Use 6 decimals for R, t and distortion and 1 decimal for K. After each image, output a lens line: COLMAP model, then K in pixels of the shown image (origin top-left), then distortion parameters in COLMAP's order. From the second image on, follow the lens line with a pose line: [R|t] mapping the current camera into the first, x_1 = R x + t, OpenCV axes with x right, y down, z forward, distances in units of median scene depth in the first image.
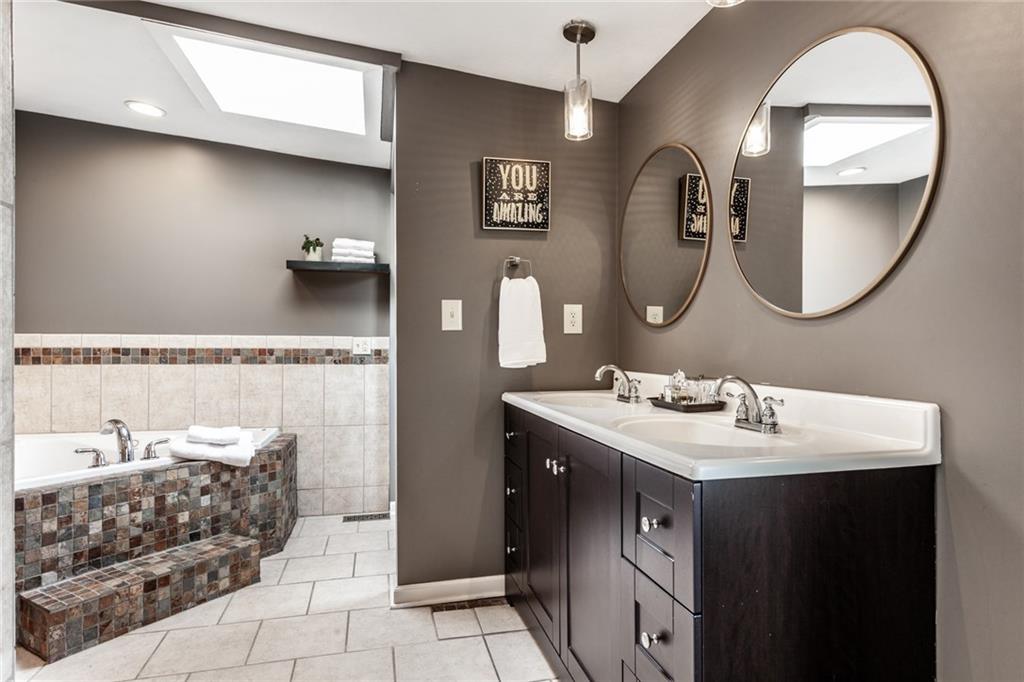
lens RADIAL K [[582.7, 0, 512.0], [0, 582.7, 341.0], [0, 0, 1]] dist [0.000193, 0.000302]
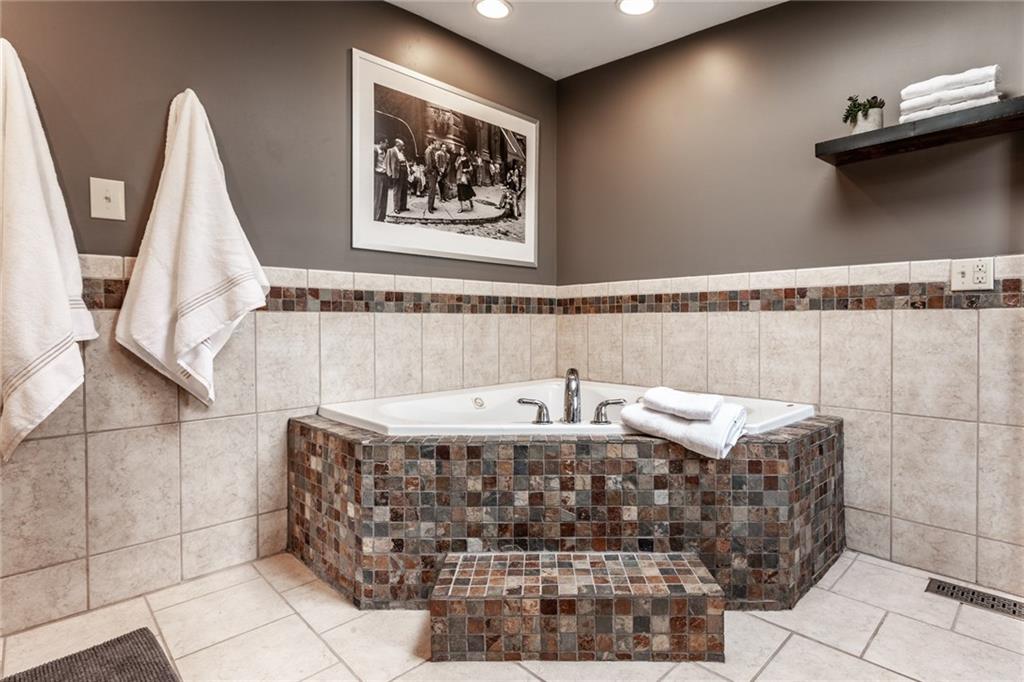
lens RADIAL K [[507.4, 0, 537.4], [0, 507.4, 325.6], [0, 0, 1]] dist [0.000087, 0.000244]
pose [[0.519879, 0.001840, -0.854238, -0.092193], [0.011003, 0.999900, 0.008851, 0.065762], [0.854169, -0.014001, 0.519806, 0.576594]]
